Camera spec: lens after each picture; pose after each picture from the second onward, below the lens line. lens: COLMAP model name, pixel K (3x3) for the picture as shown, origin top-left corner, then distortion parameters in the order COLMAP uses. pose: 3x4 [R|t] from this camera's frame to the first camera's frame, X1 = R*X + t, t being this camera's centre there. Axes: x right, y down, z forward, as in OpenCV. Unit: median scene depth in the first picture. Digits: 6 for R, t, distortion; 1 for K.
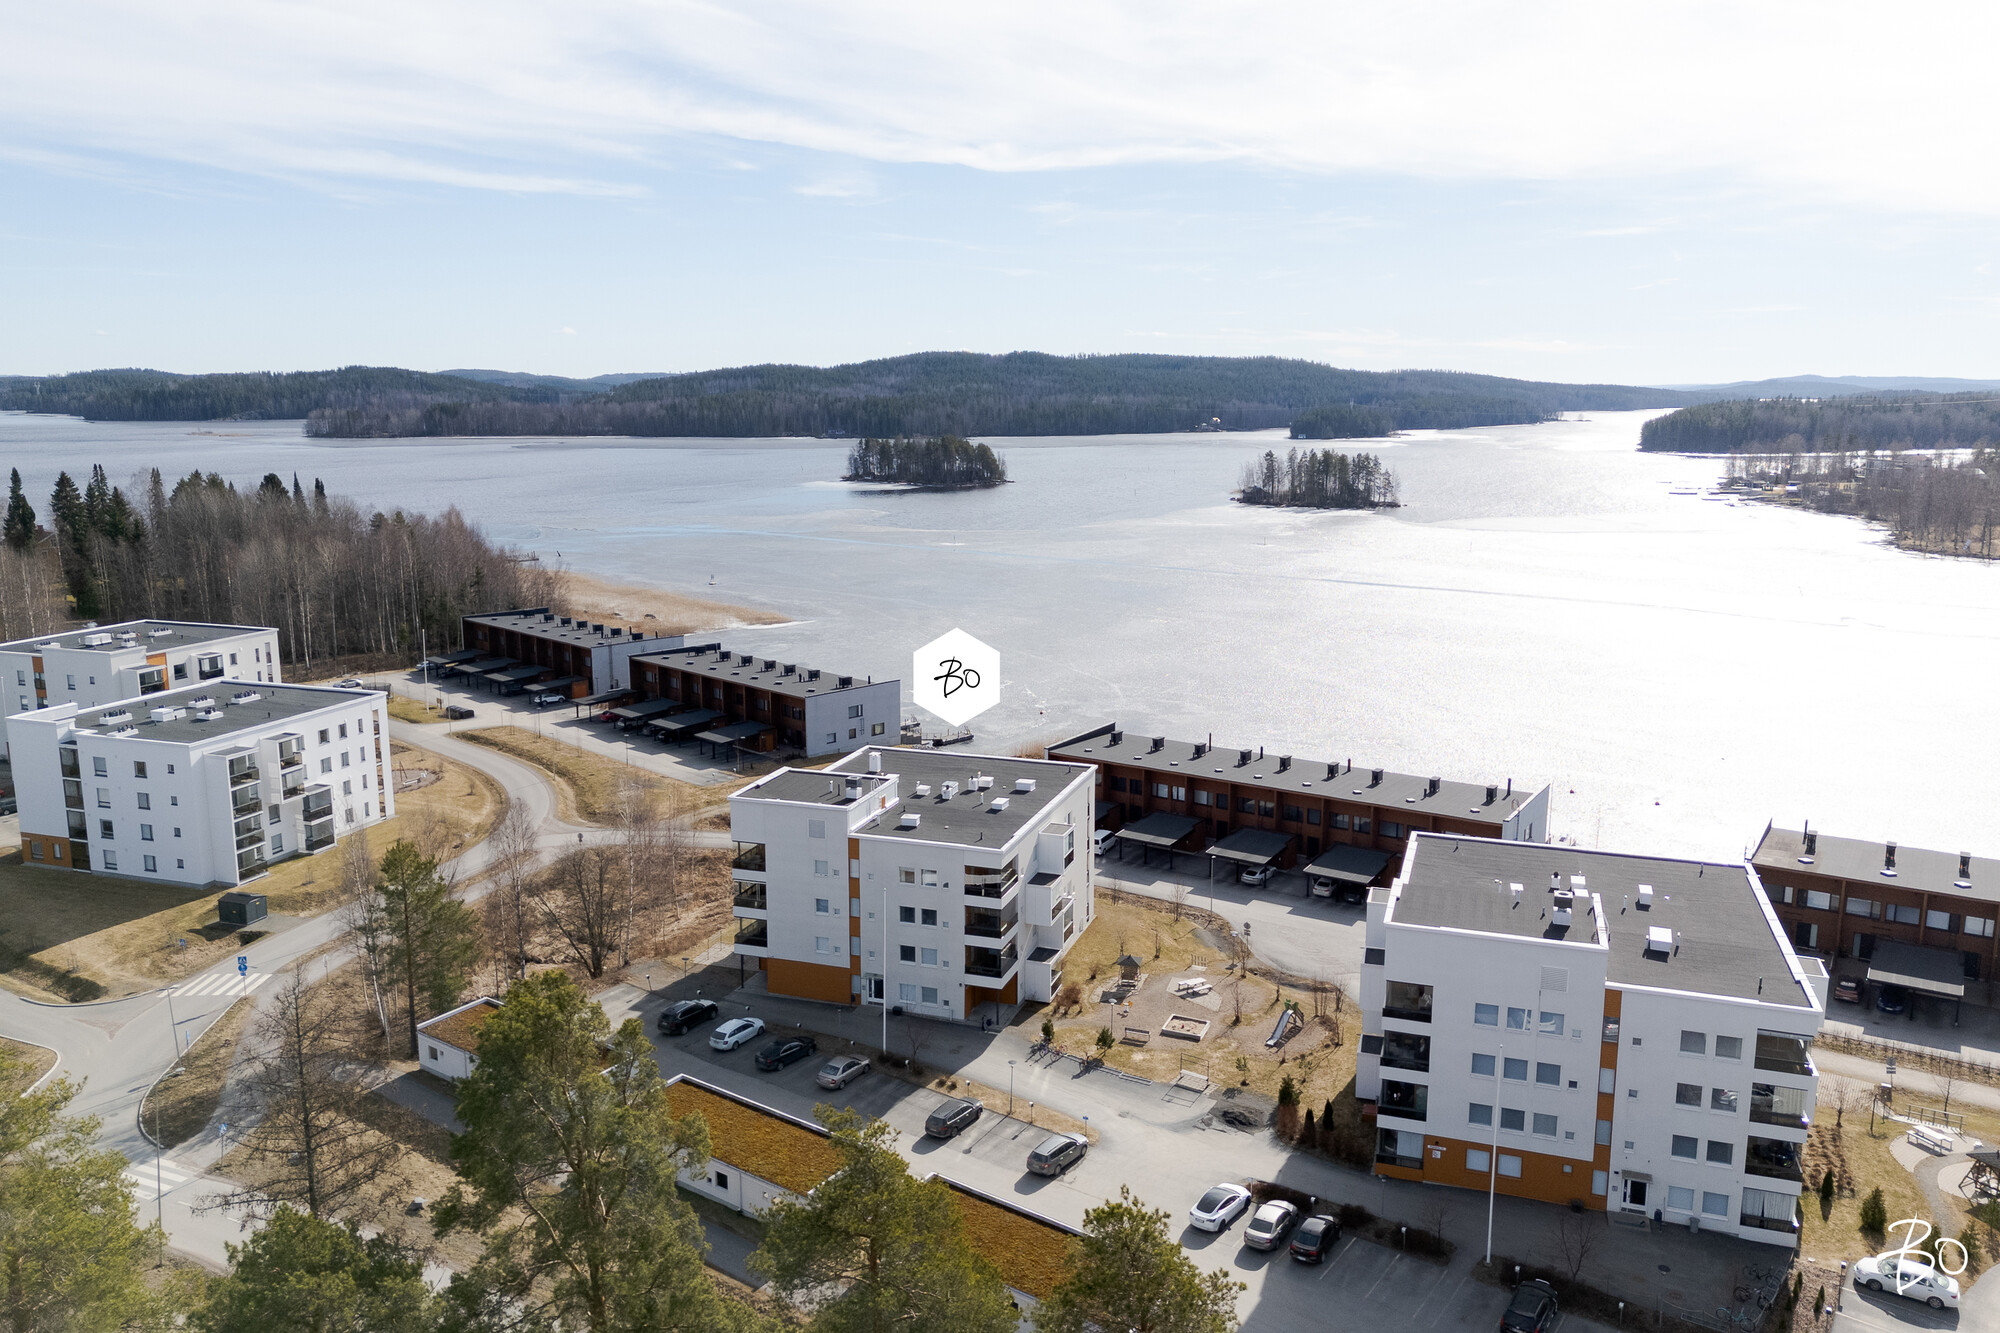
lens RADIAL K [[1478.3, 0, 993.6], [0, 1478.3, 654.2], [0, 0, 1]] dist [0.040012, 0.011428]
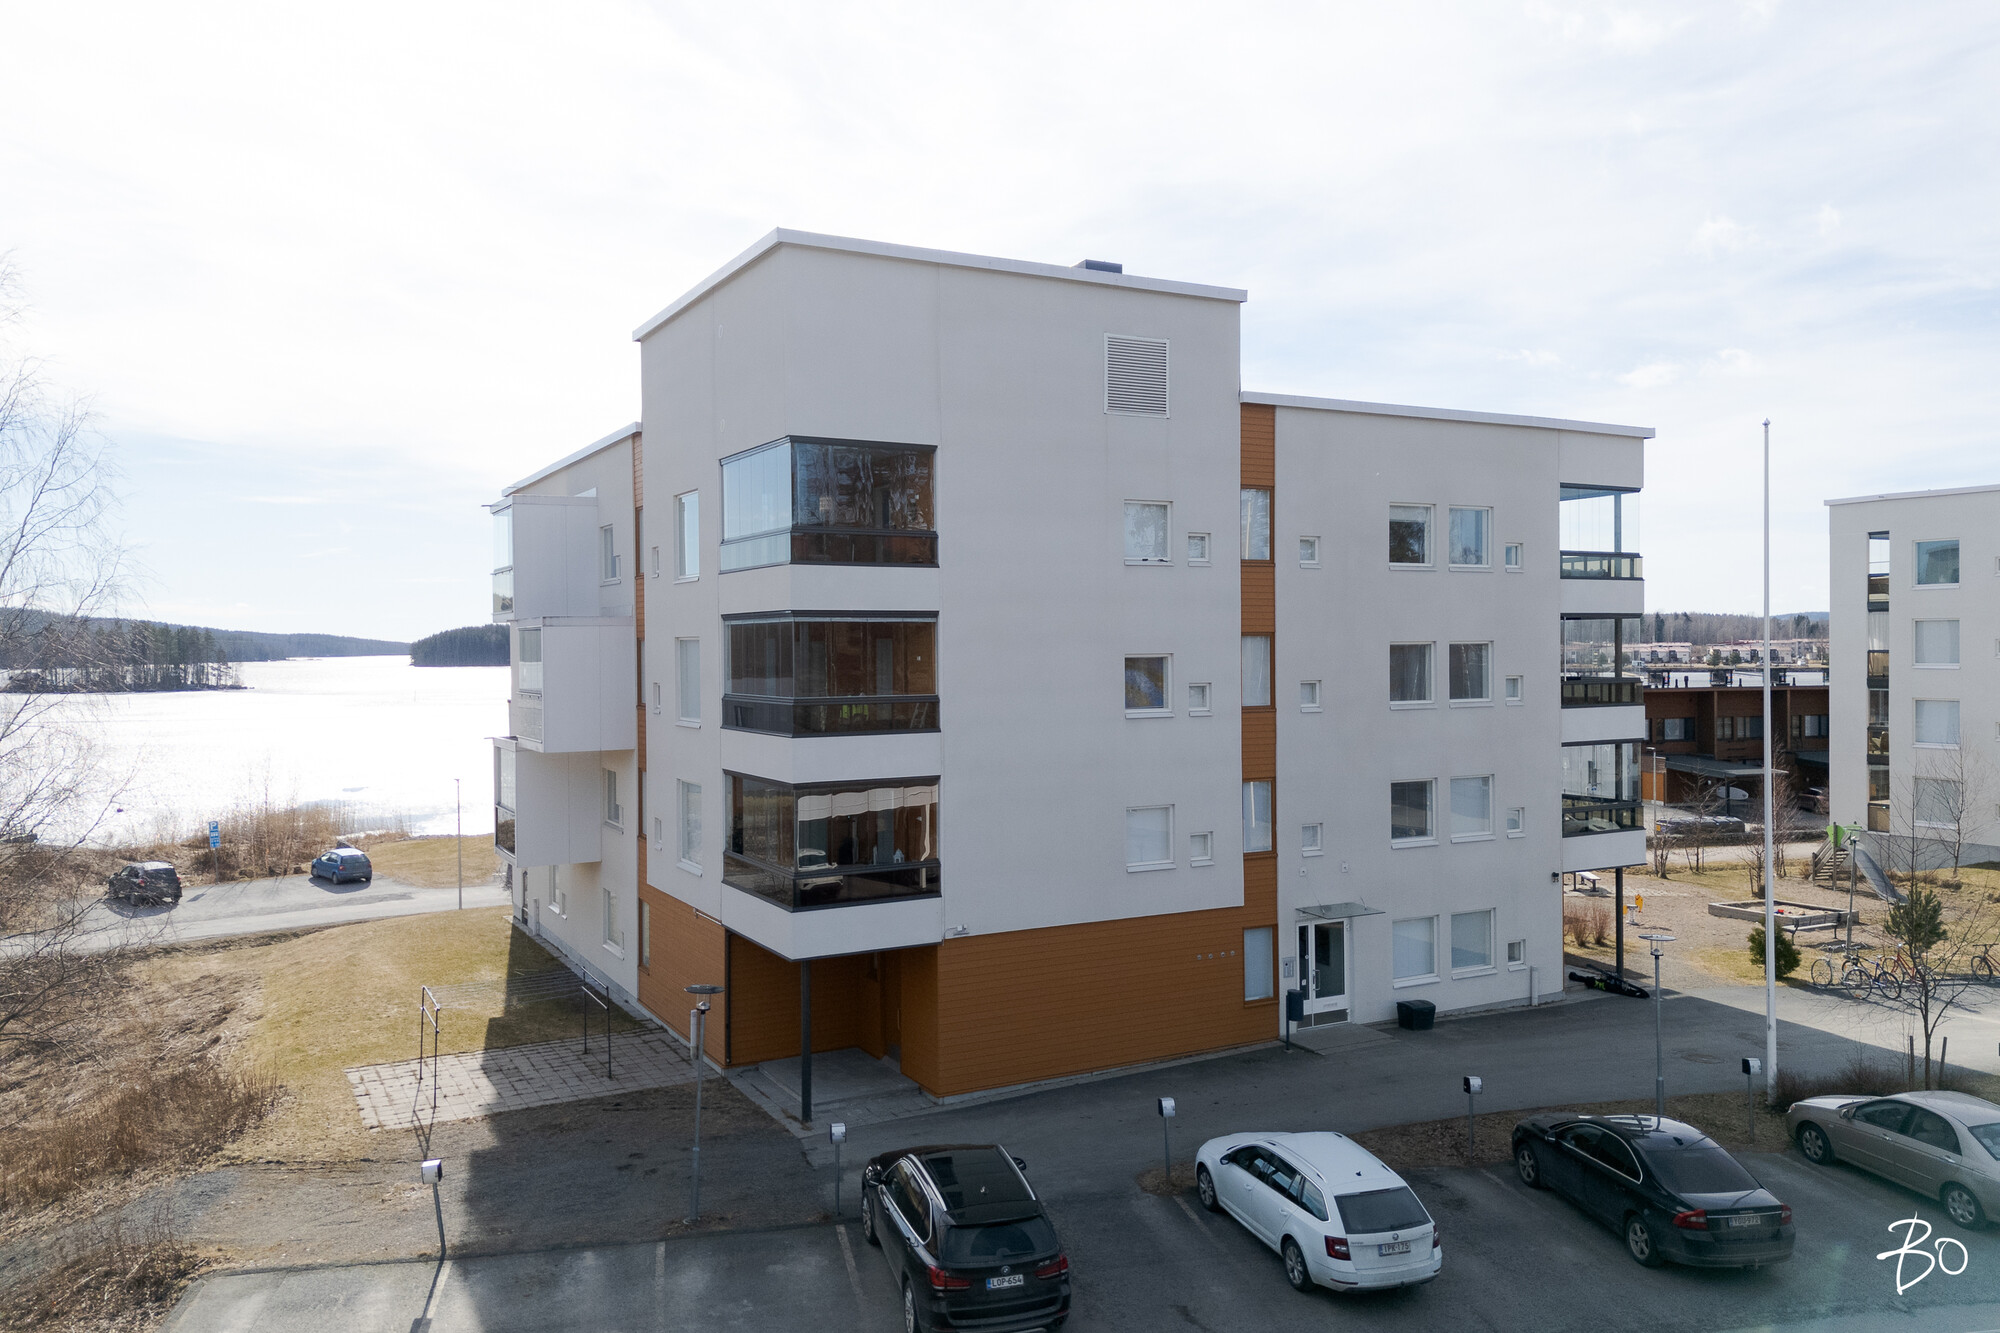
lens RADIAL K [[1572.4, 0, 1011.9], [0, 1572.4, 667.3], [0, 0, 1]] dist [-0.001176, -0.001096]
pose [[0.675643, -0.014307, 0.737090, -0.344172], [0.147621, 0.982188, -0.116251, 0.199710], [-0.722298, 0.187354, 0.665721, 0.846886]]
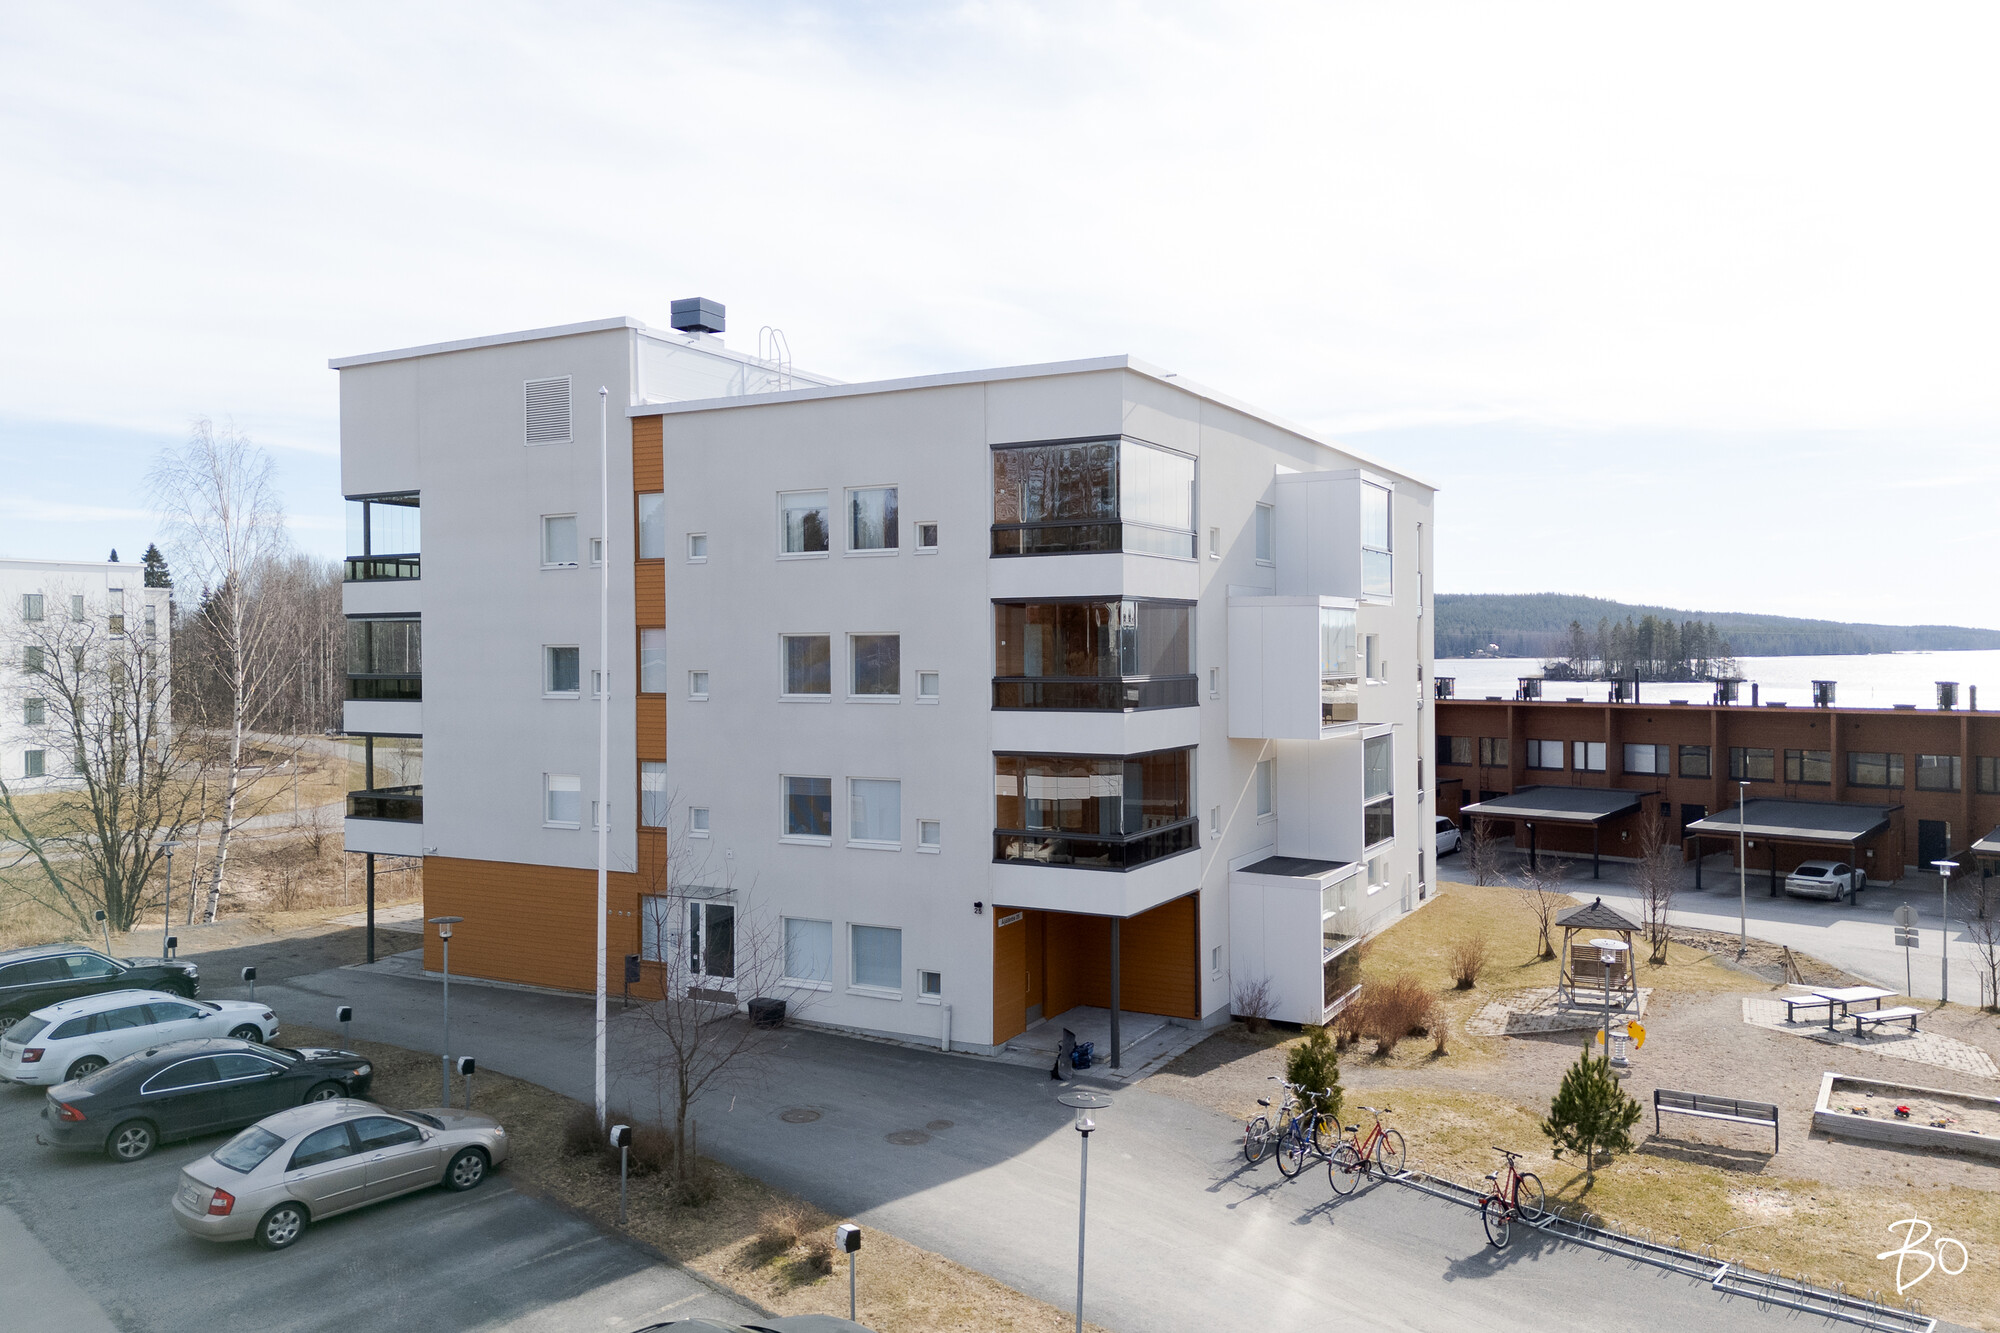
lens RADIAL K [[1478.3, 0, 992.8], [0, 1478.3, 662.9], [0, 0, 1]] dist [0.040012, 0.011428]
pose [[0.984924, -0.006980, -0.172848, 0.026604], [-0.021961, 0.986057, -0.164954, 0.221921], [0.171589, 0.166263, 0.971037, 0.727155]]
